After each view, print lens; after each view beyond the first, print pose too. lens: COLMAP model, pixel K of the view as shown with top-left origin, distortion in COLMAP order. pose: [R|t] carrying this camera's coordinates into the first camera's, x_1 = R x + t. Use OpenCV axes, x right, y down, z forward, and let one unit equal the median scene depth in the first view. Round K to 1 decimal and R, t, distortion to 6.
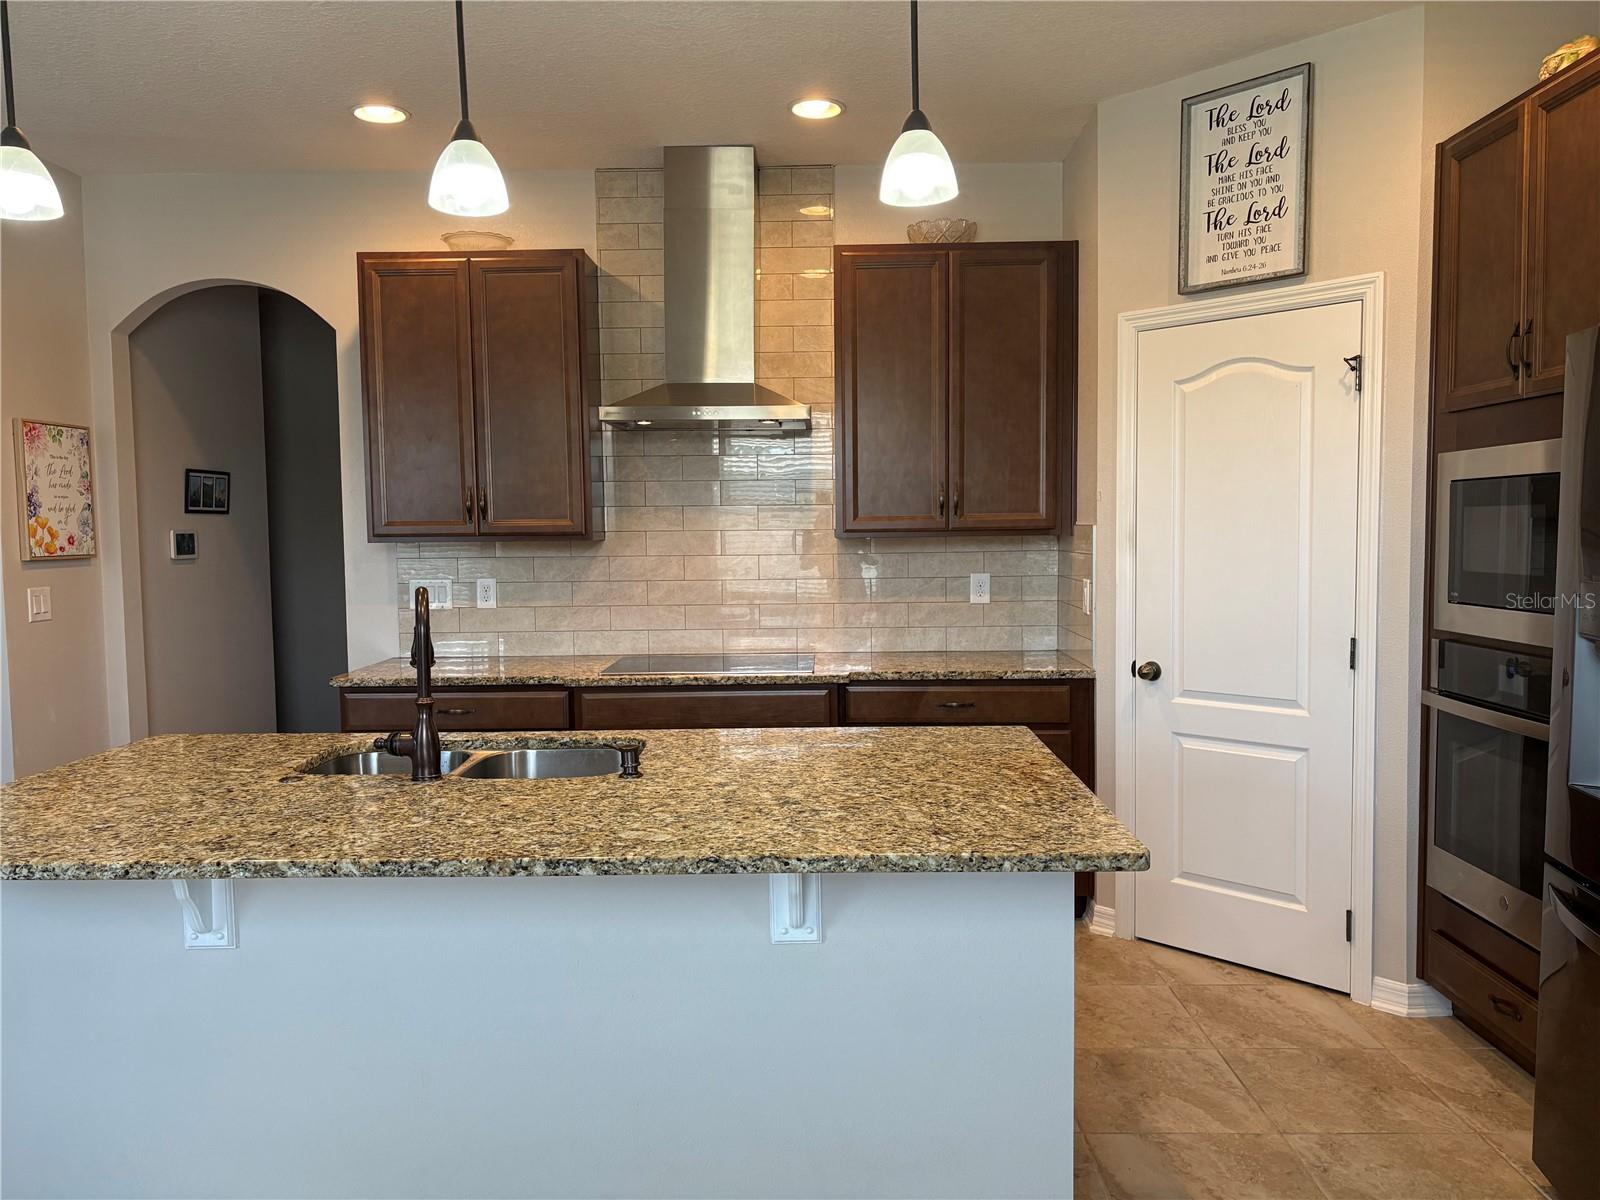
lens RADIAL K [[1200.2, 0, 797.6], [0, 1200.2, 602.8], [0, 0, 1]] dist [0.048203, -0.053824]
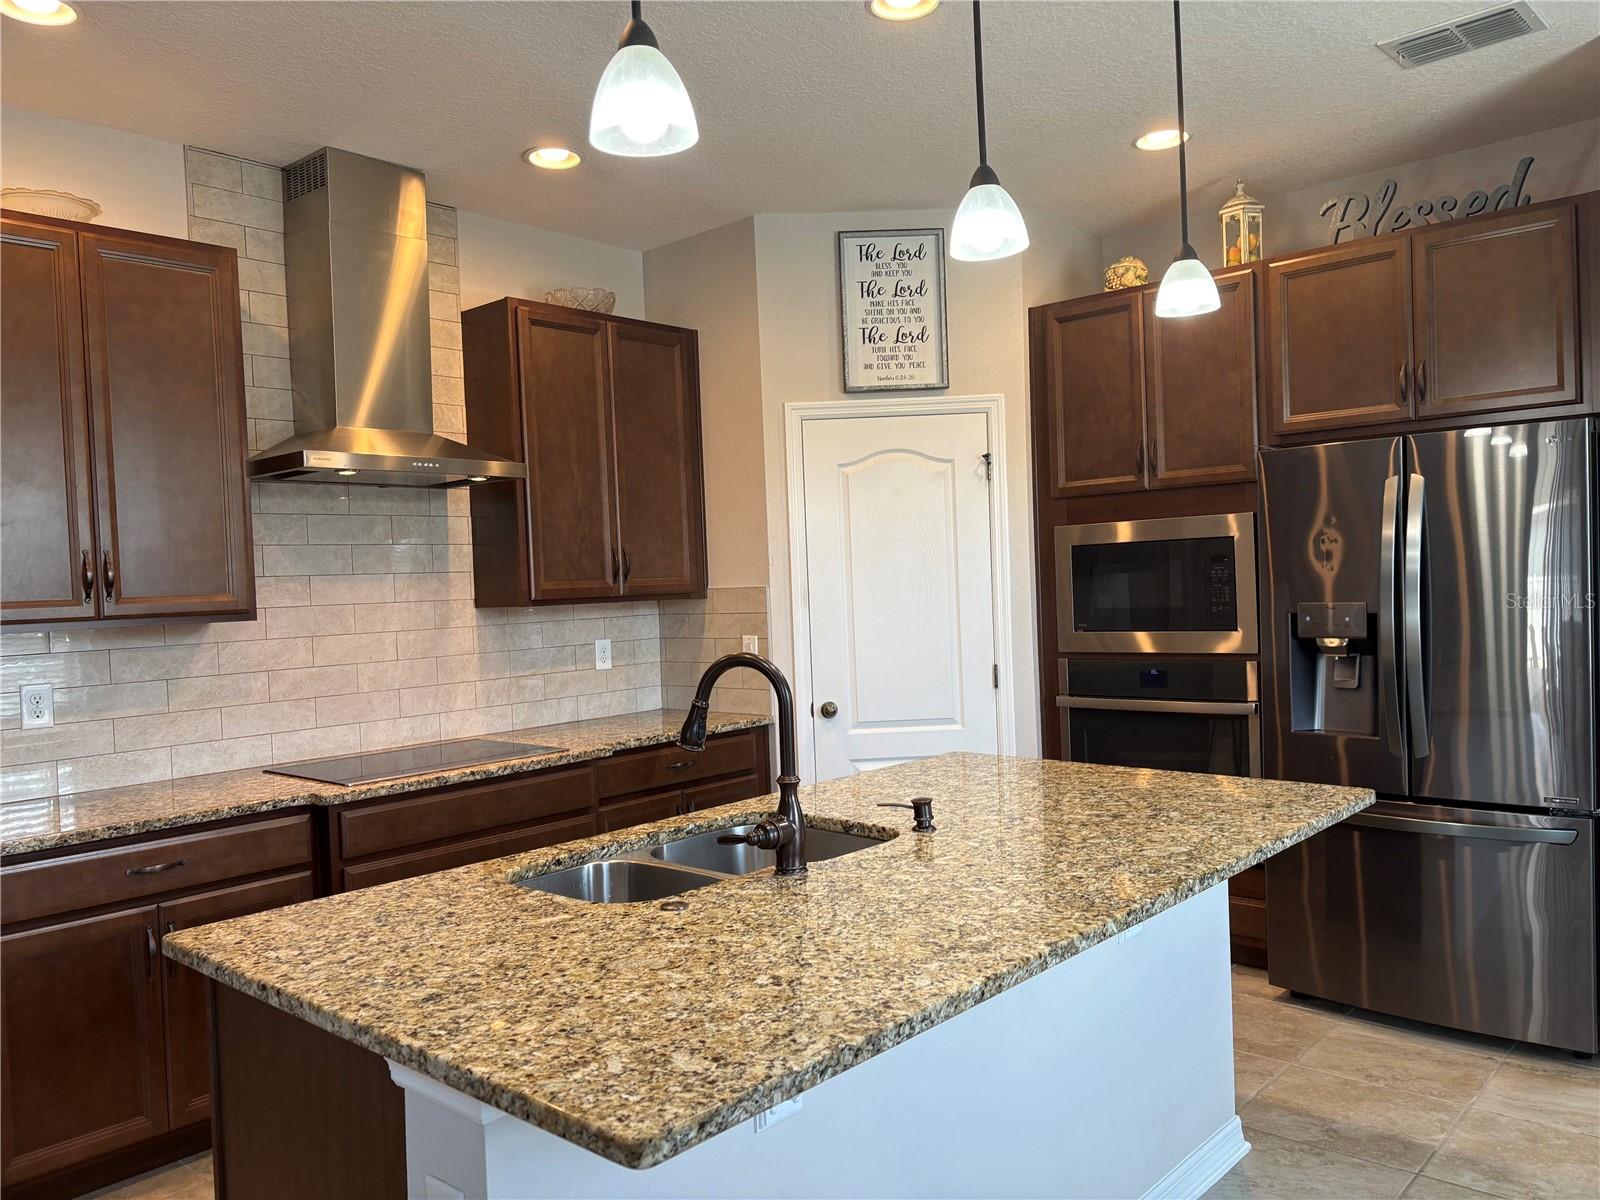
lens RADIAL K [[1200.2, 0, 808.2], [0, 1200.2, 608.6], [0, 0, 1]] dist [0.048203, -0.053824]
pose [[0.661918, -0.033036, 0.748848, -0.597081], [0.078729, 0.996567, -0.025626, -0.013554], [-0.745430, 0.075919, 0.662247, 0.251366]]
